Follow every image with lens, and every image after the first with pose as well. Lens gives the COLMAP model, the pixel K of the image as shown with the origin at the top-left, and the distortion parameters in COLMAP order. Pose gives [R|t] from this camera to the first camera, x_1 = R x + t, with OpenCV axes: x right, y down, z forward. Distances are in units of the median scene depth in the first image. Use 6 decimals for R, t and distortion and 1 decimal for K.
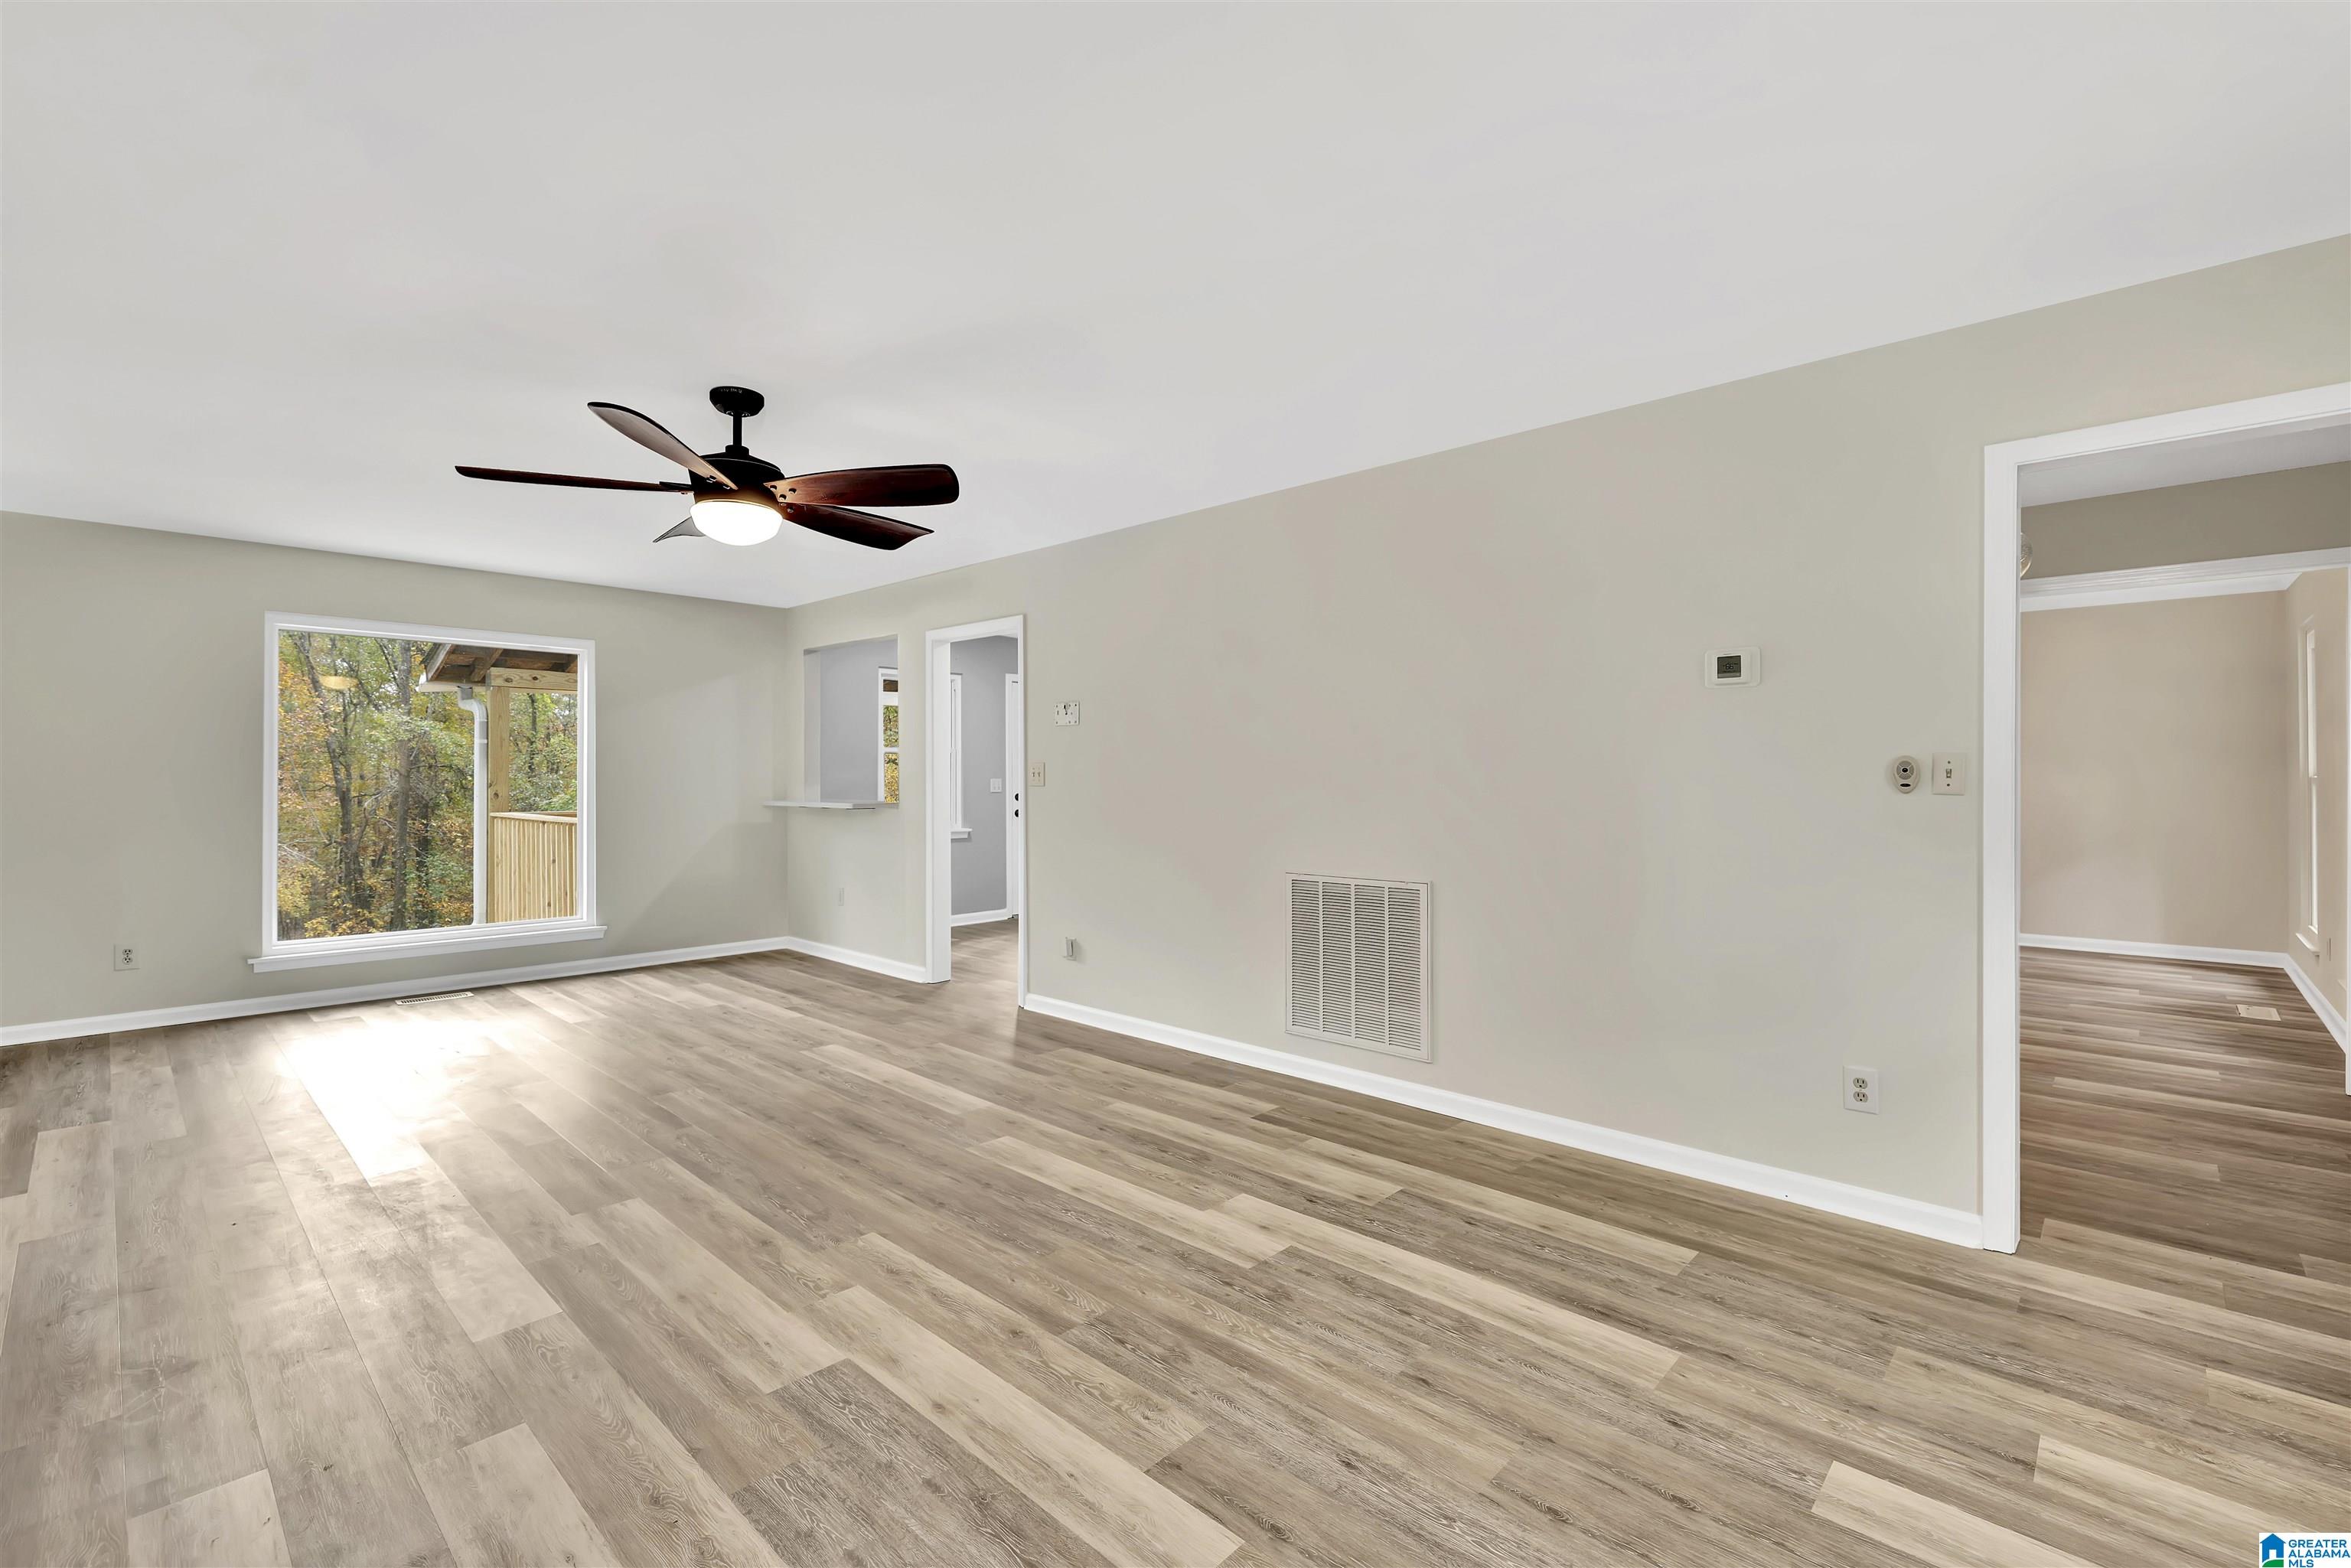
lens RADIAL K [[1011.2, 0, 1174.6], [0, 1011.2, 773.9], [0, 0, 1]] dist [-0.004107, -0.000474]
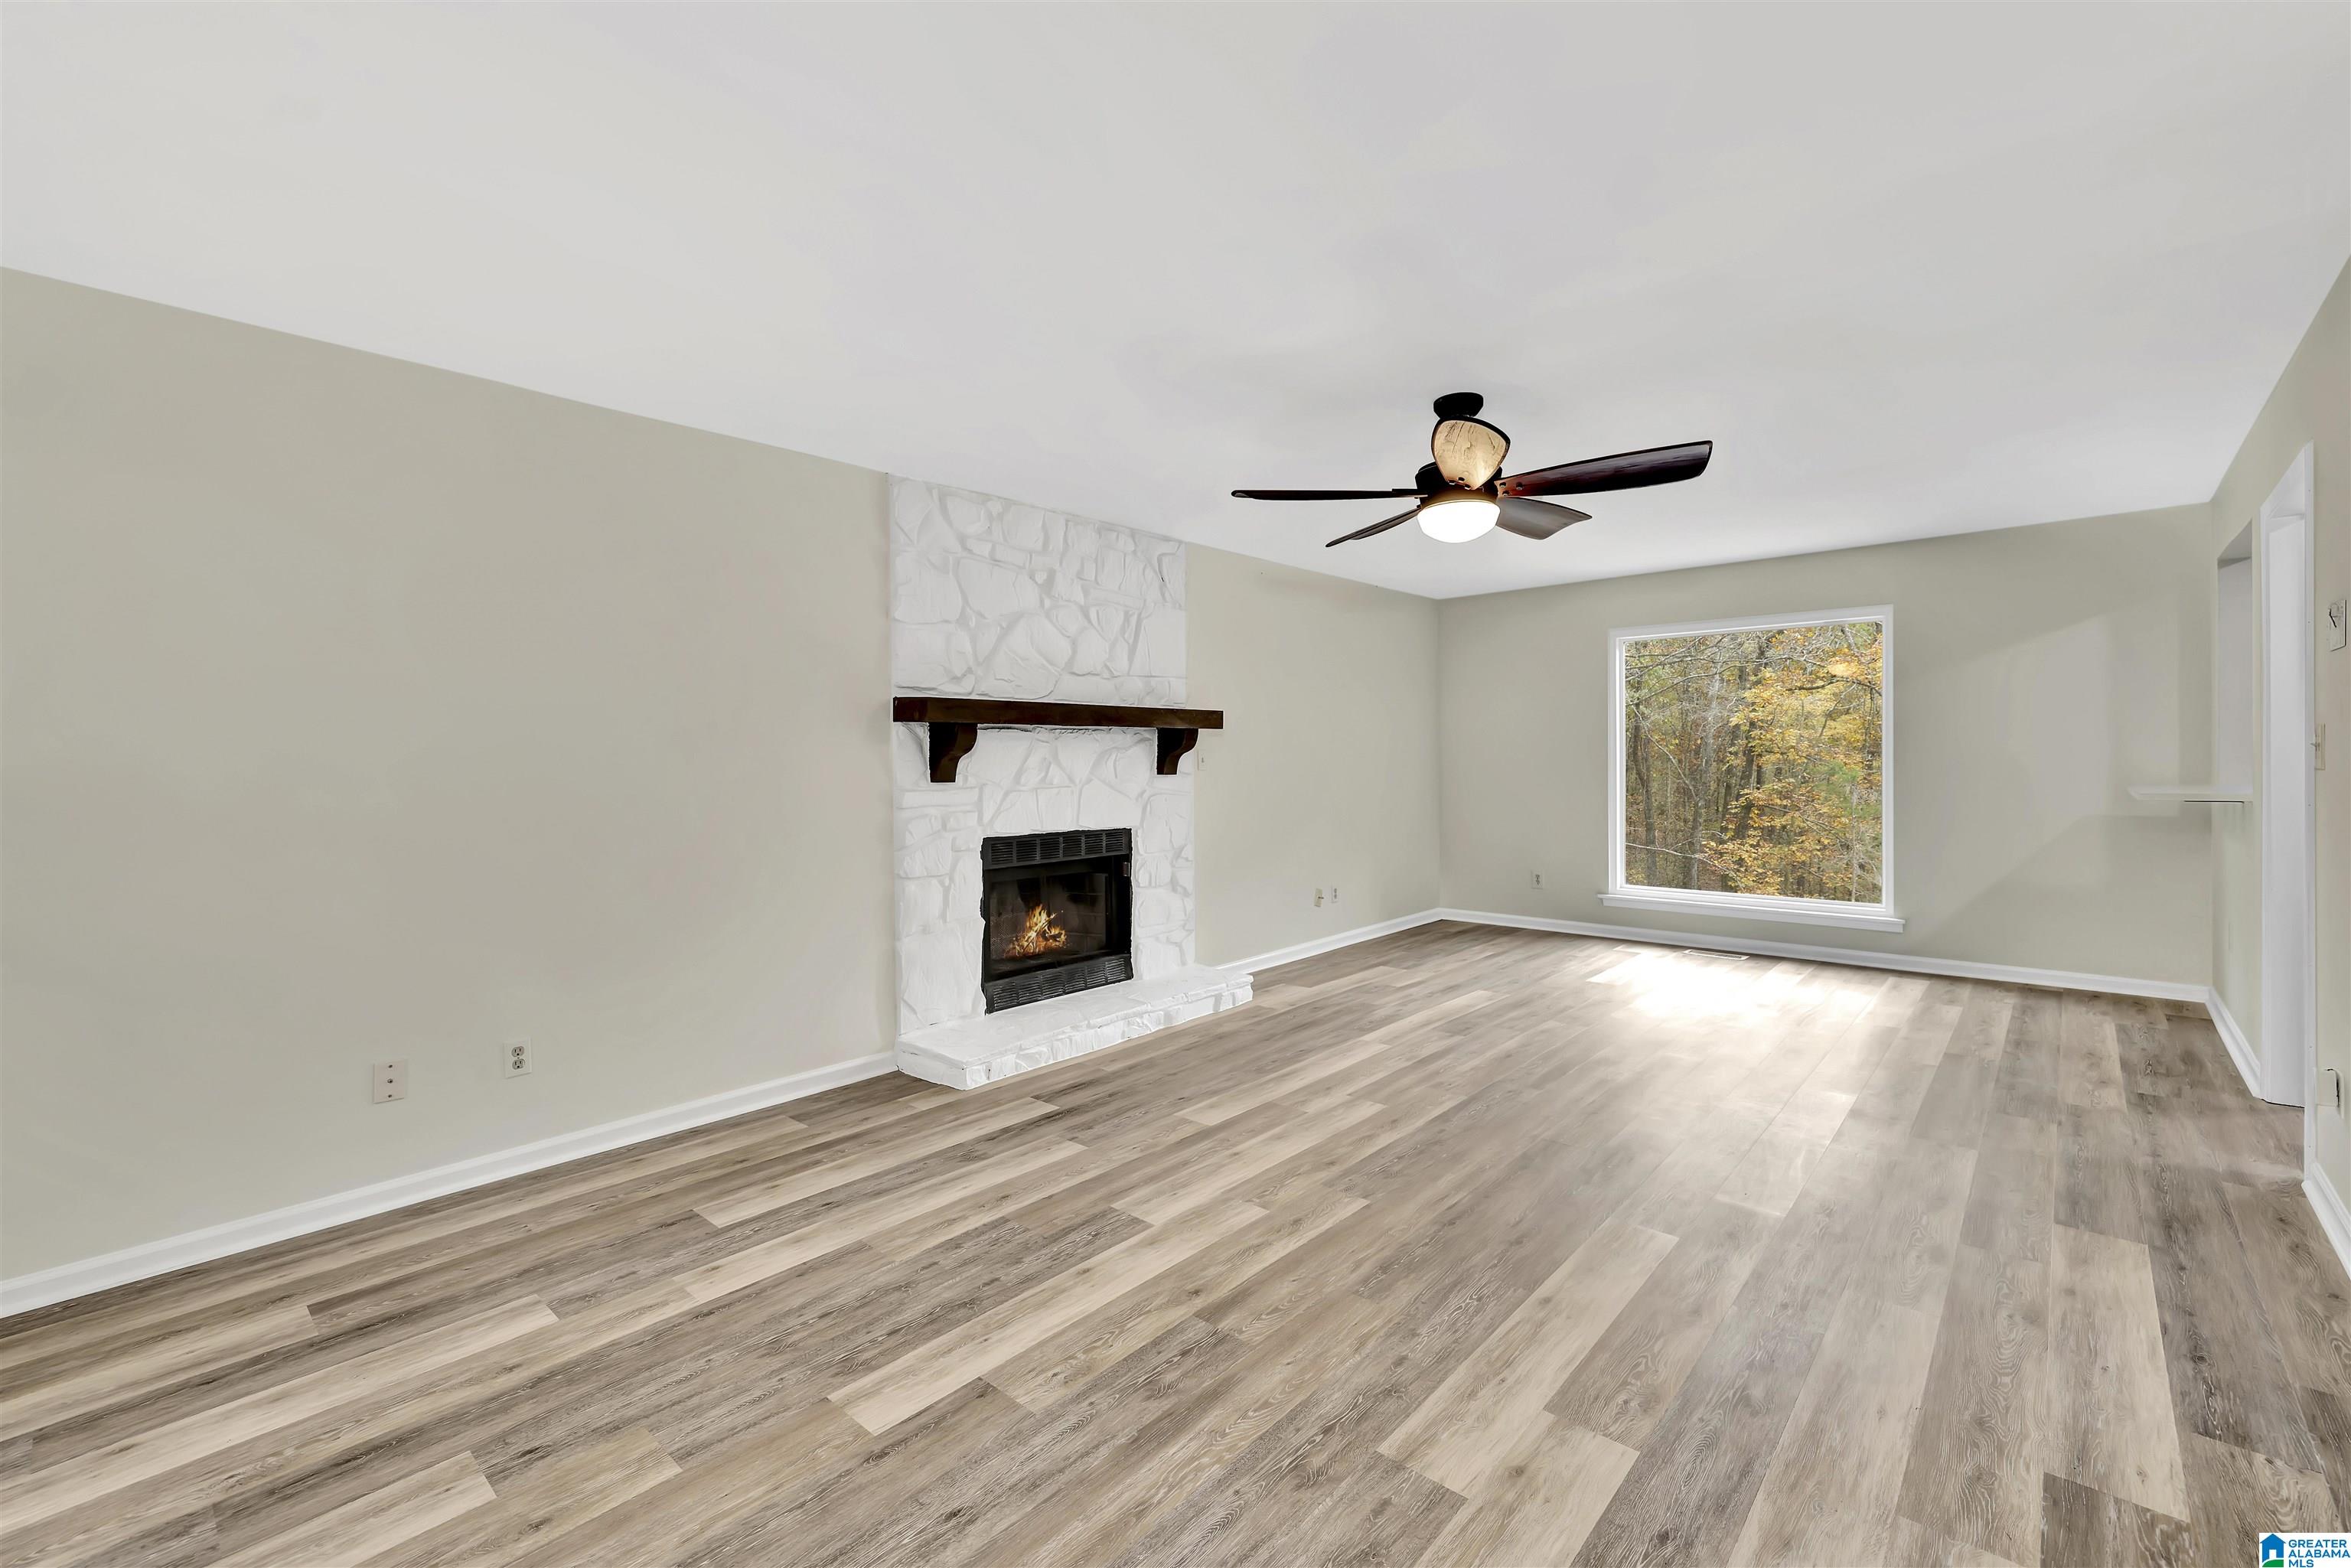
lens RADIAL K [[1011.2, 0, 1184.9], [0, 1011.2, 778.4], [0, 0, 1]] dist [-0.004107, -0.000474]
pose [[0.027936, 0.020246, -0.999405, 0.684542], [0.010136, 0.999738, 0.020536, 0.001239], [0.999558, -0.010704, 0.027723, 0.756799]]
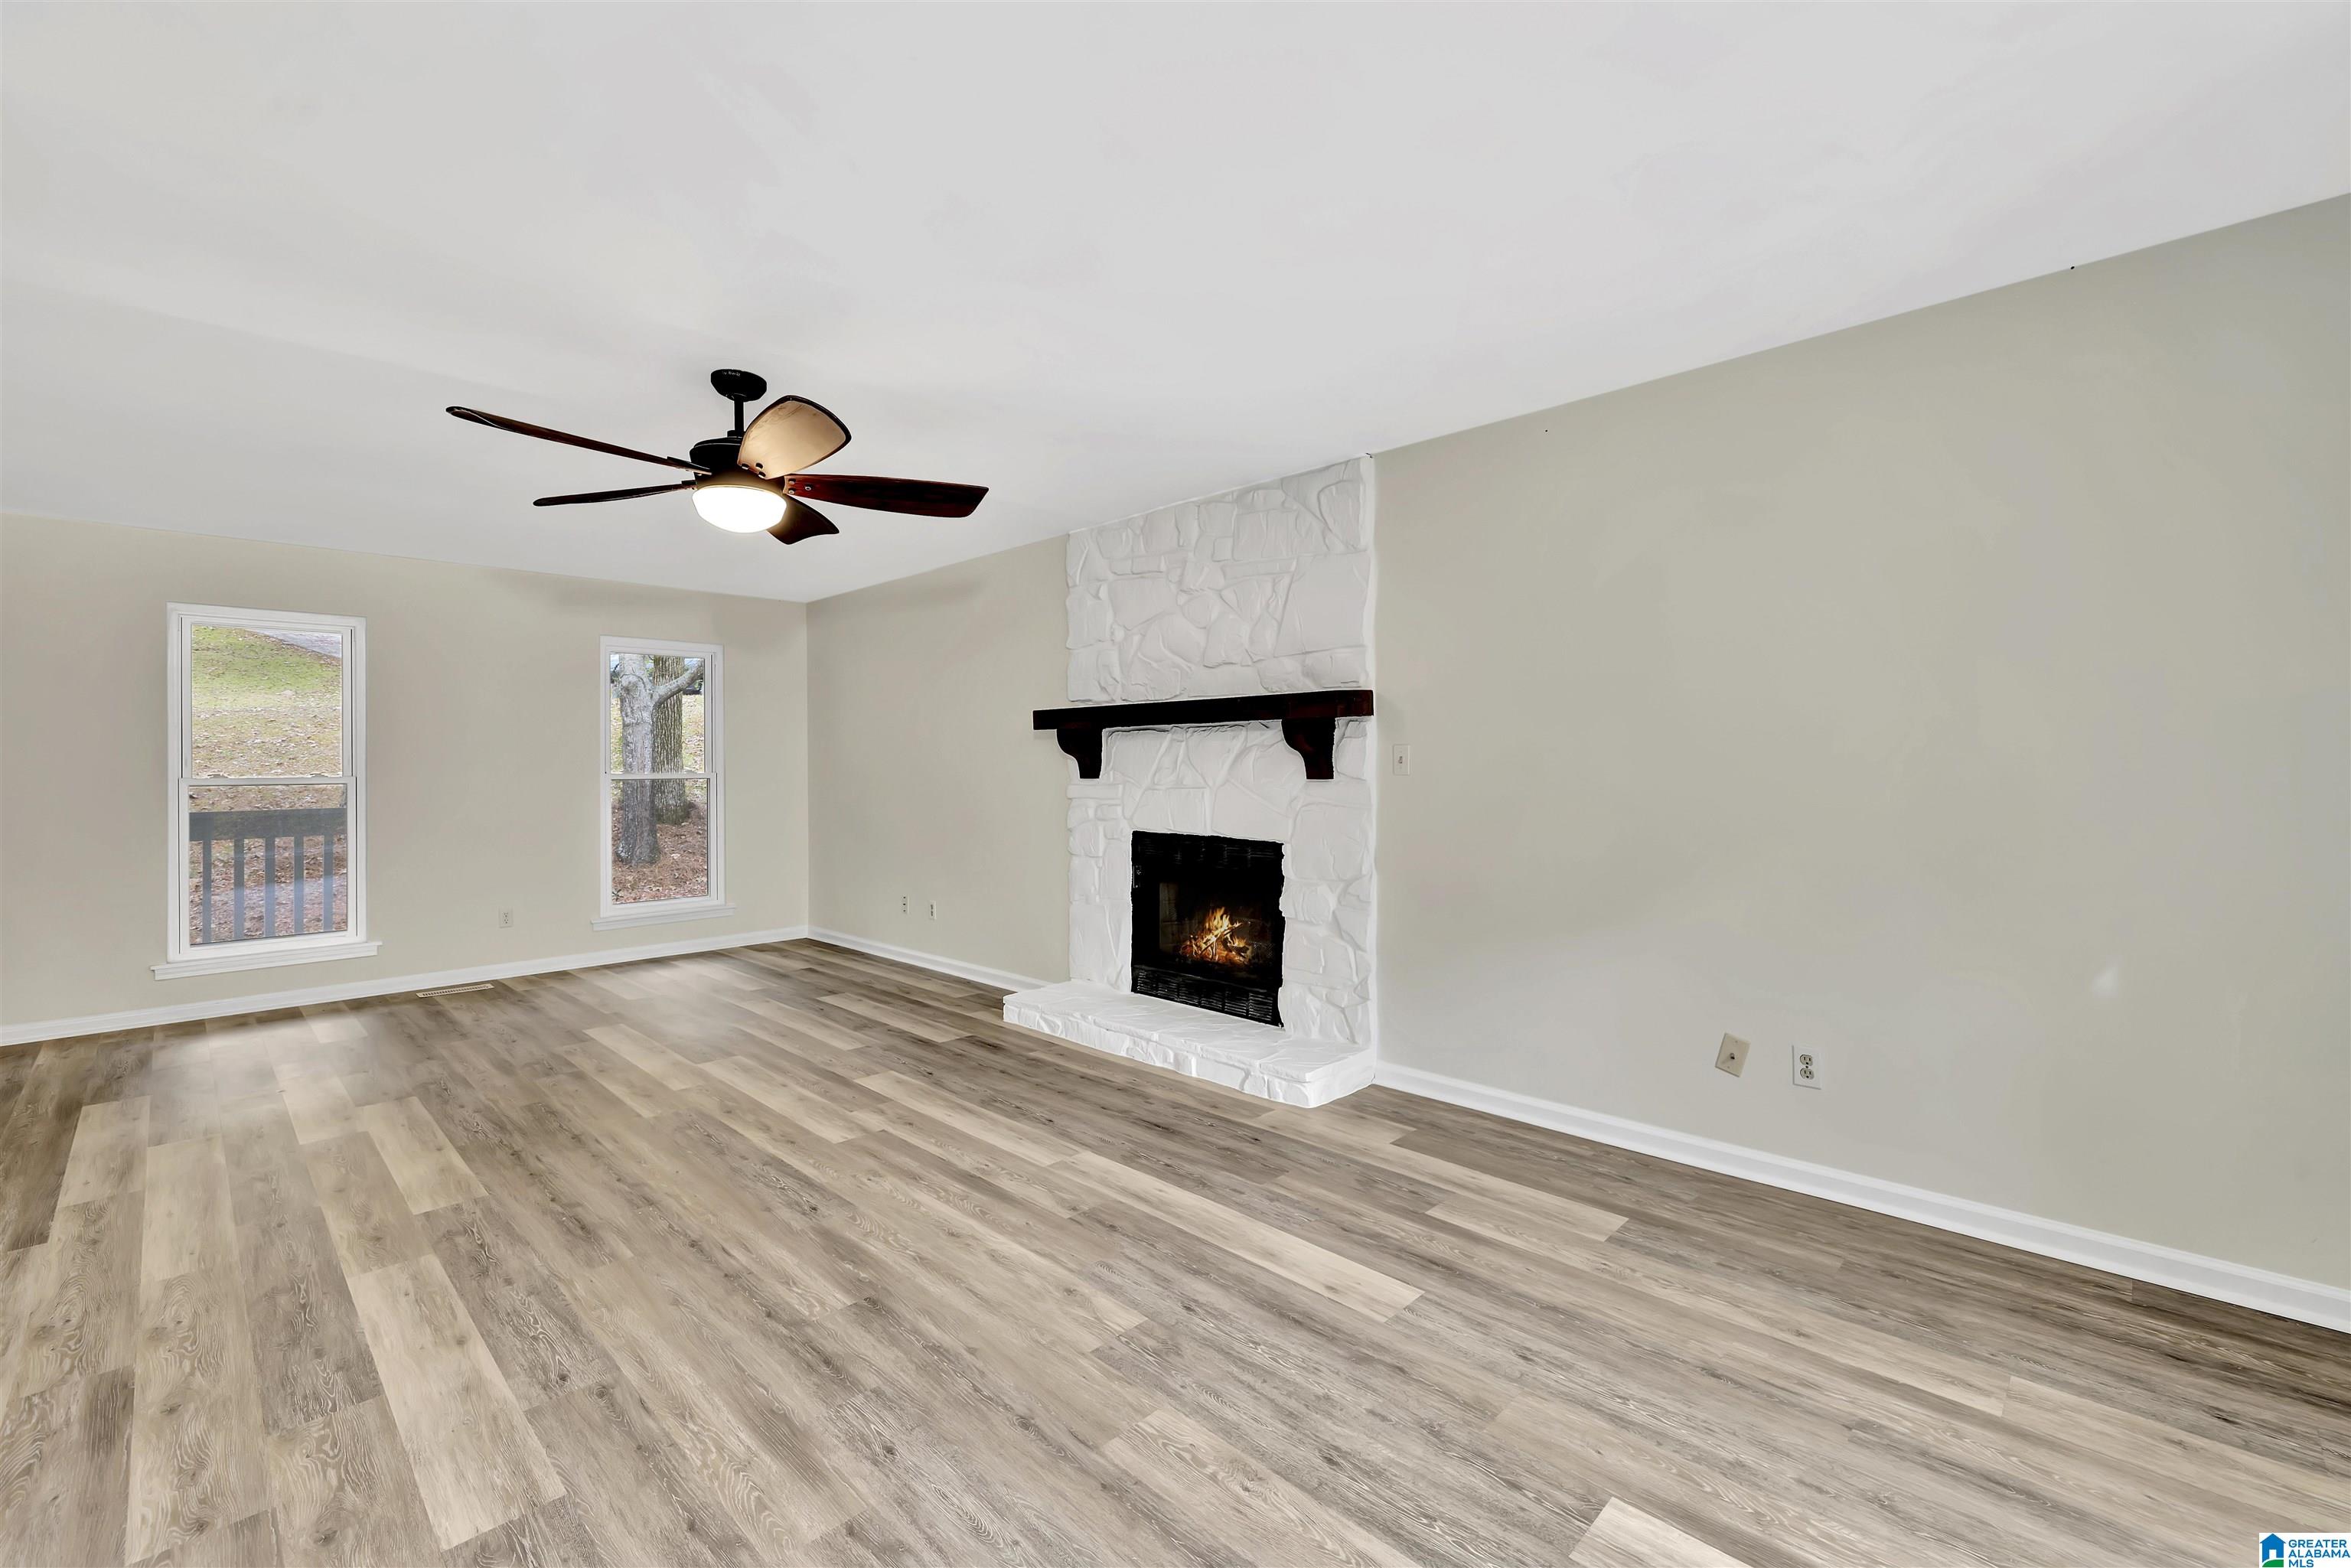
lens RADIAL K [[1011.2, 0, 1155.5], [0, 1011.2, 785.4], [0, 0, 1]] dist [-0.004107, -0.000474]
pose [[-0.998867, 0.008384, 0.046838, -0.973475], [0.009603, 0.999619, 0.025868, 0.001813], [-0.046604, 0.026289, -0.998567, 2.158983]]
